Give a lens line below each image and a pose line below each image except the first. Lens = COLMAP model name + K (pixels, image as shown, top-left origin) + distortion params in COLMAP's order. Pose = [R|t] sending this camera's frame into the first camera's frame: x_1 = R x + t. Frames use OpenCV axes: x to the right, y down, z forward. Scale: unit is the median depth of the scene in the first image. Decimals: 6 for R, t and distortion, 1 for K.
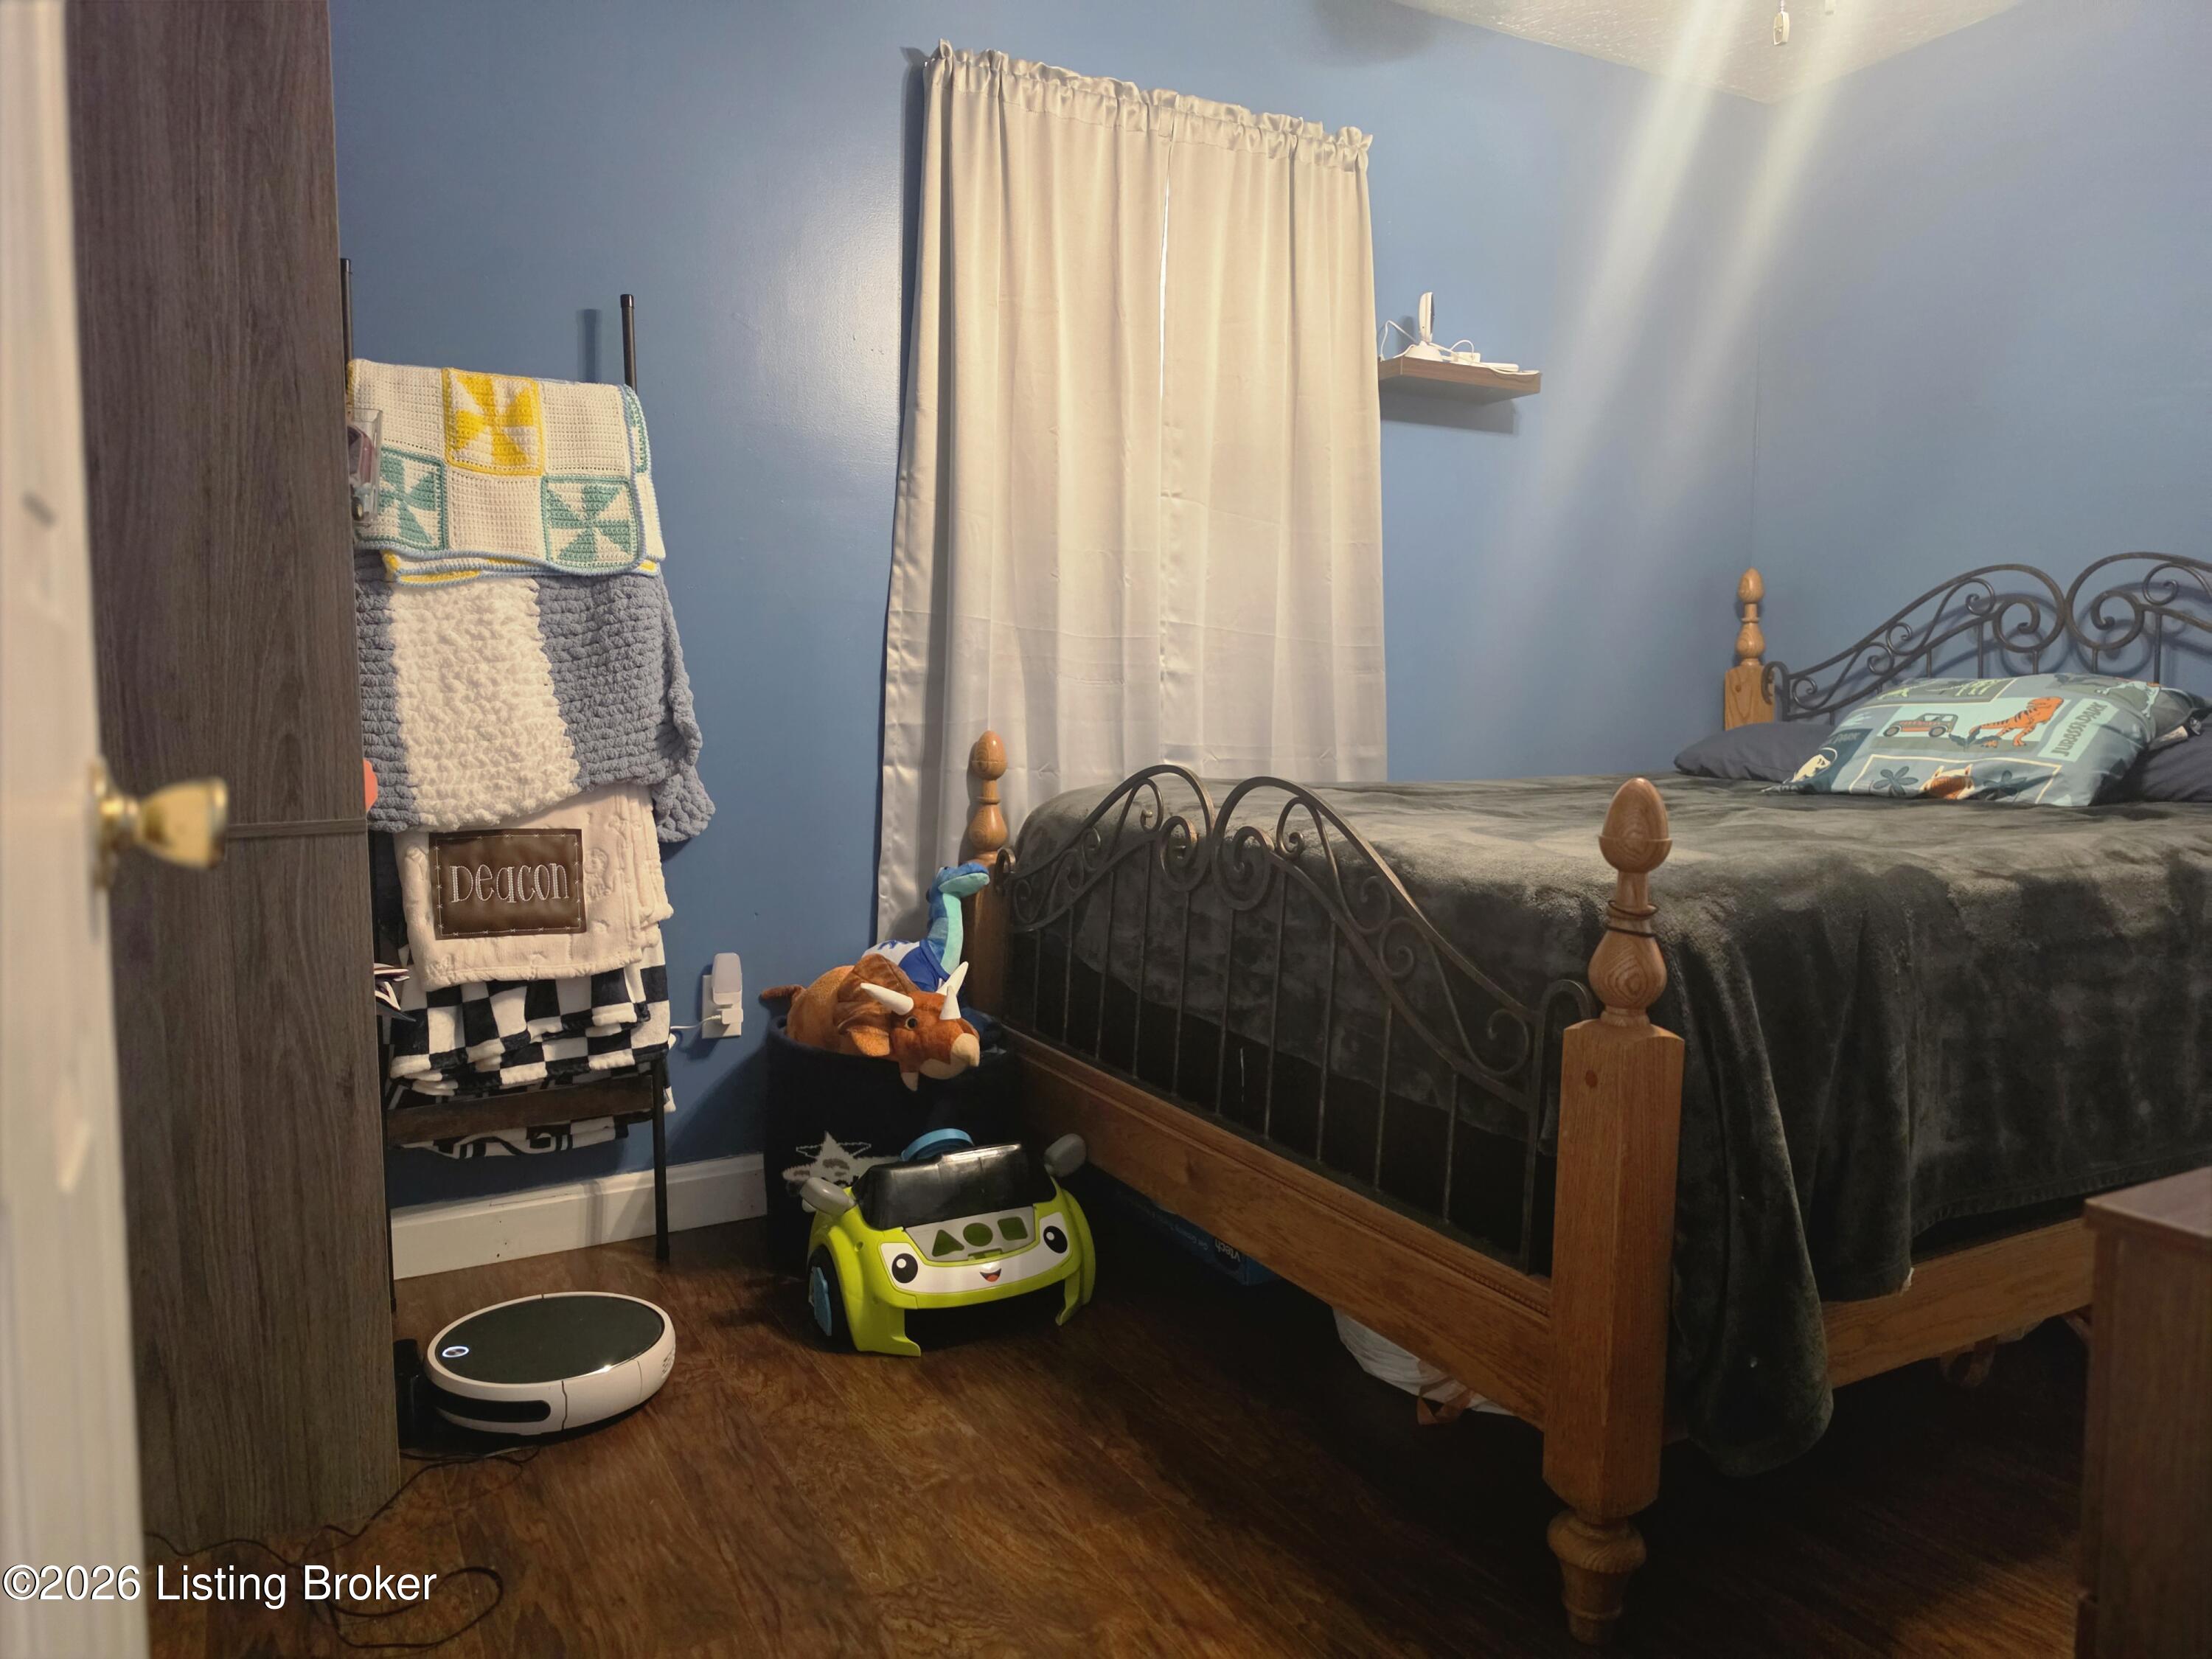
lens RADIAL K [[1516.2, 0, 1111.6], [0, 1516.2, 830.2], [0, 0, 1]] dist [0.041871, -0.078897]
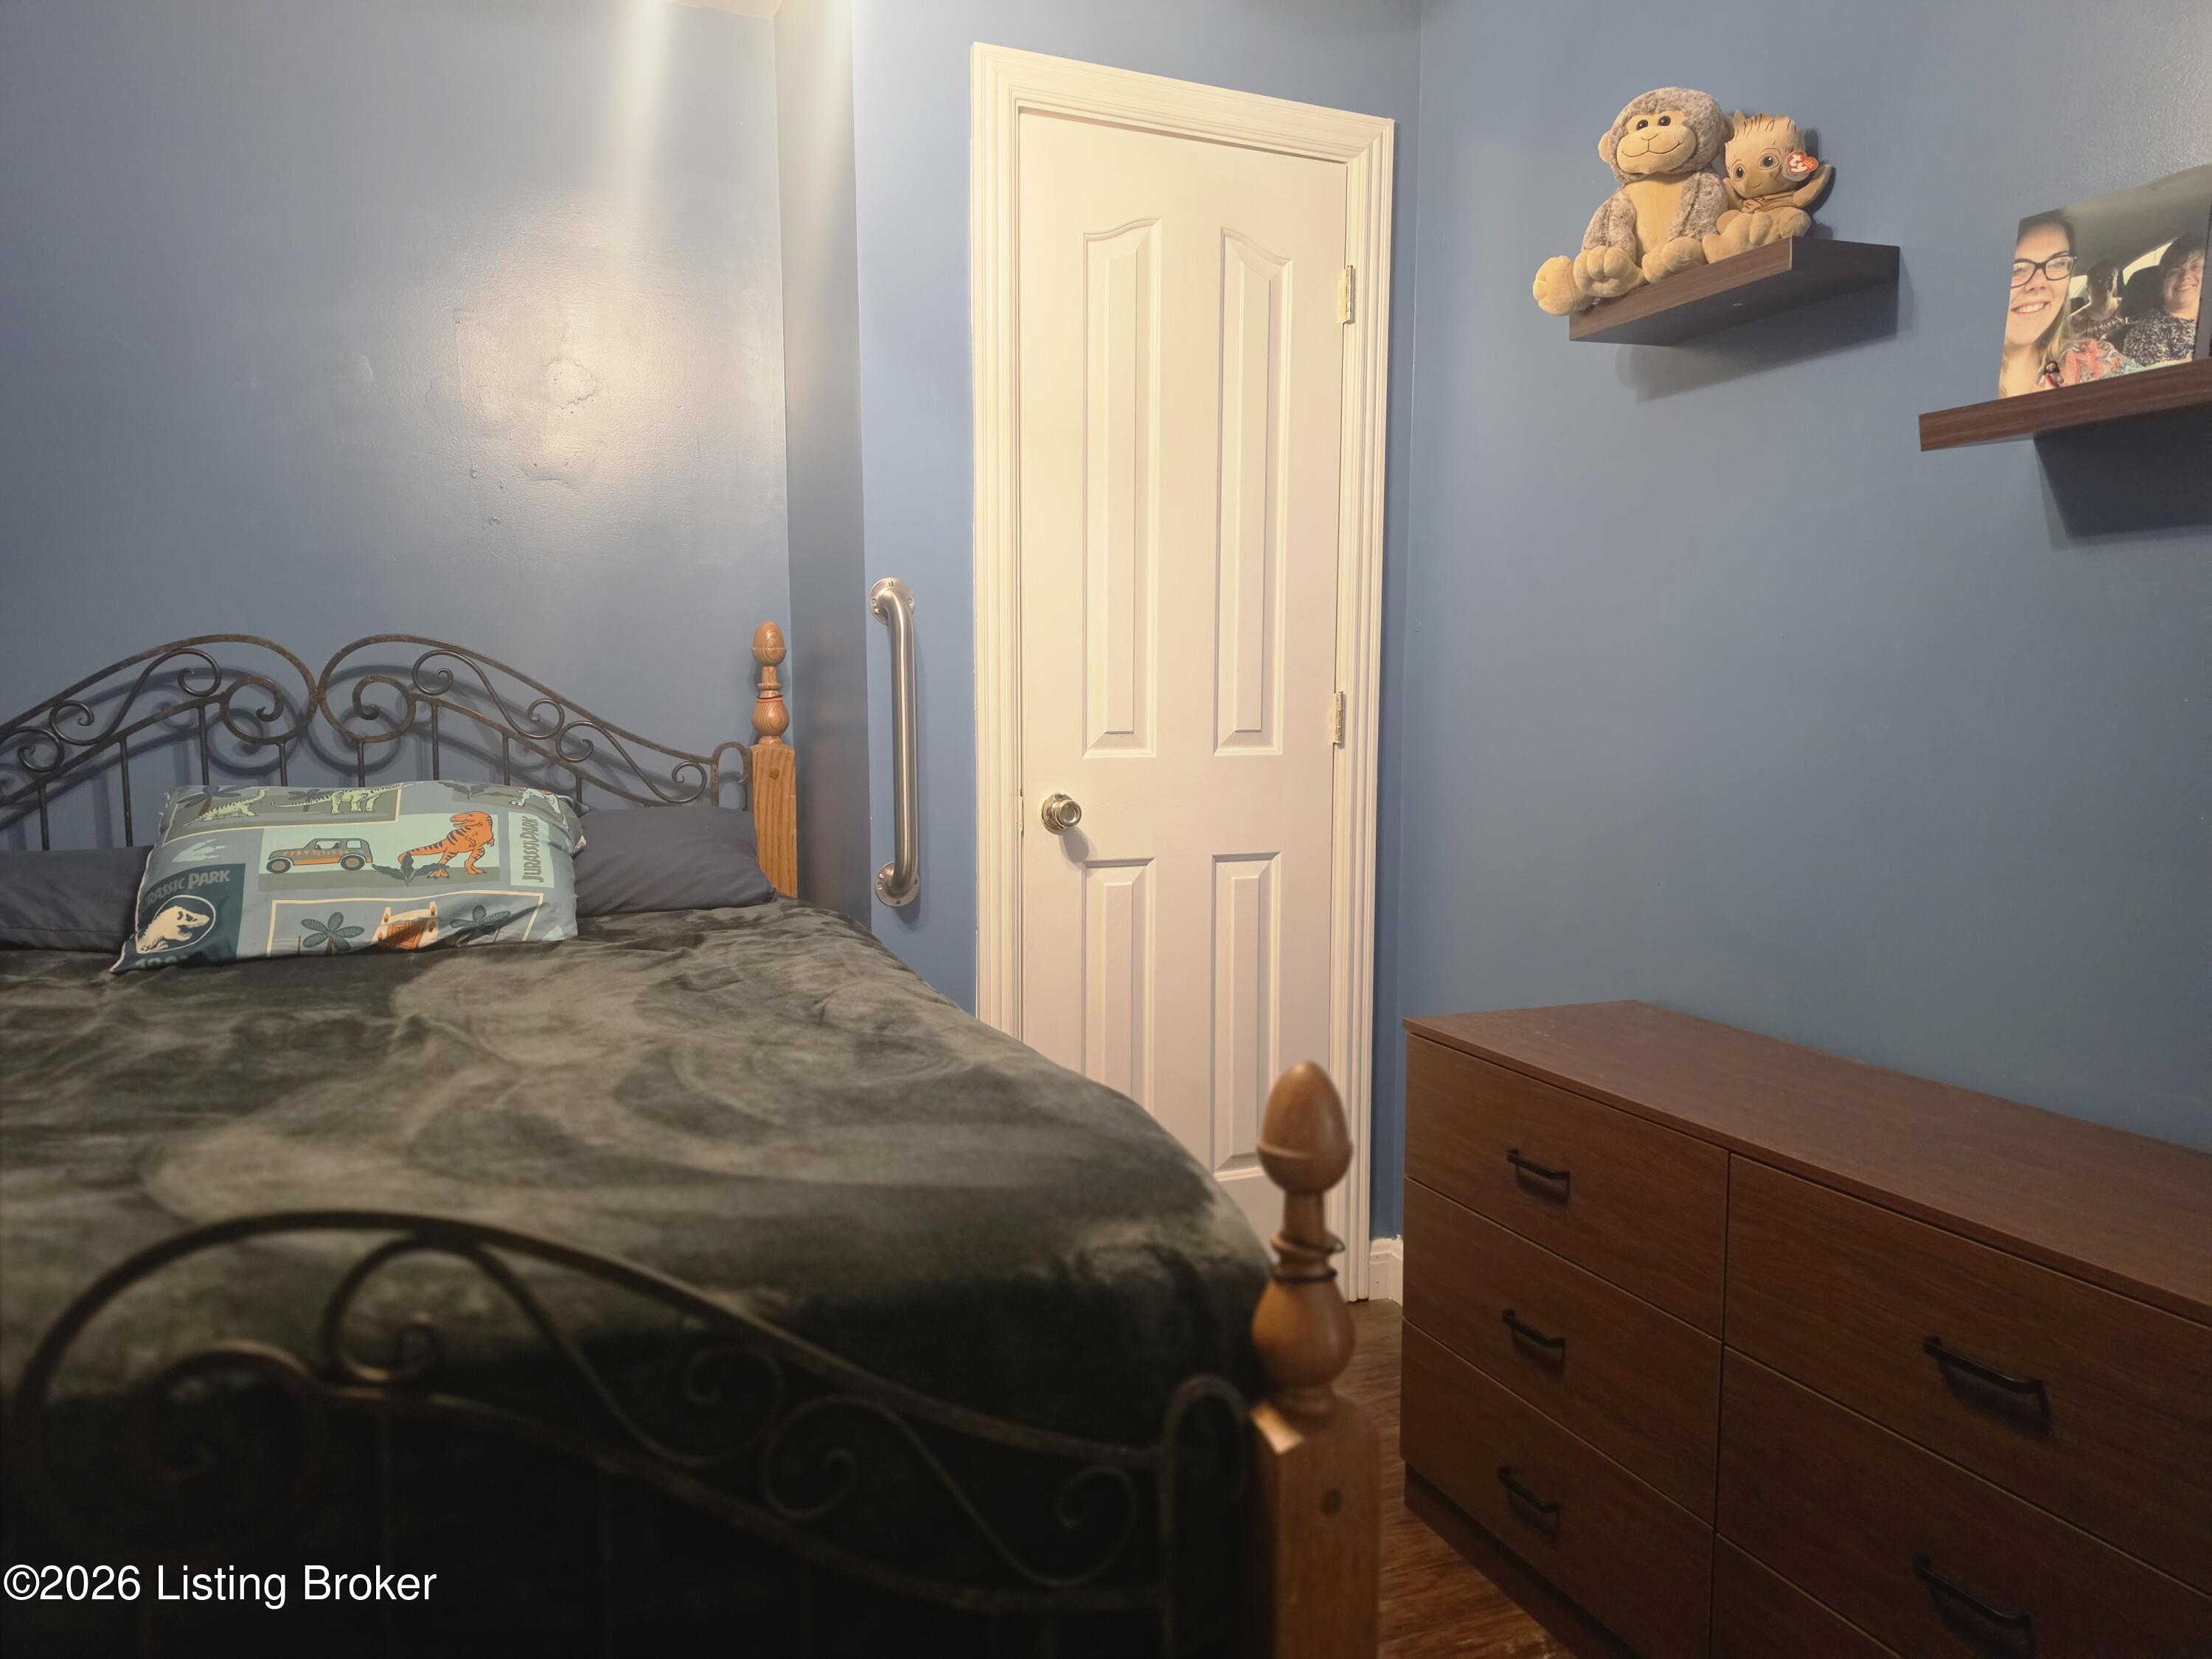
lens RADIAL K [[1516.2, 0, 1111.2], [0, 1516.2, 835.0], [0, 0, 1]] dist [0.041871, -0.078897]
pose [[0.102168, -0.081105, 0.991455, -0.192757], [0.082060, 0.993961, 0.072854, -0.105849], [-0.991377, 0.073915, 0.108206, 0.544096]]
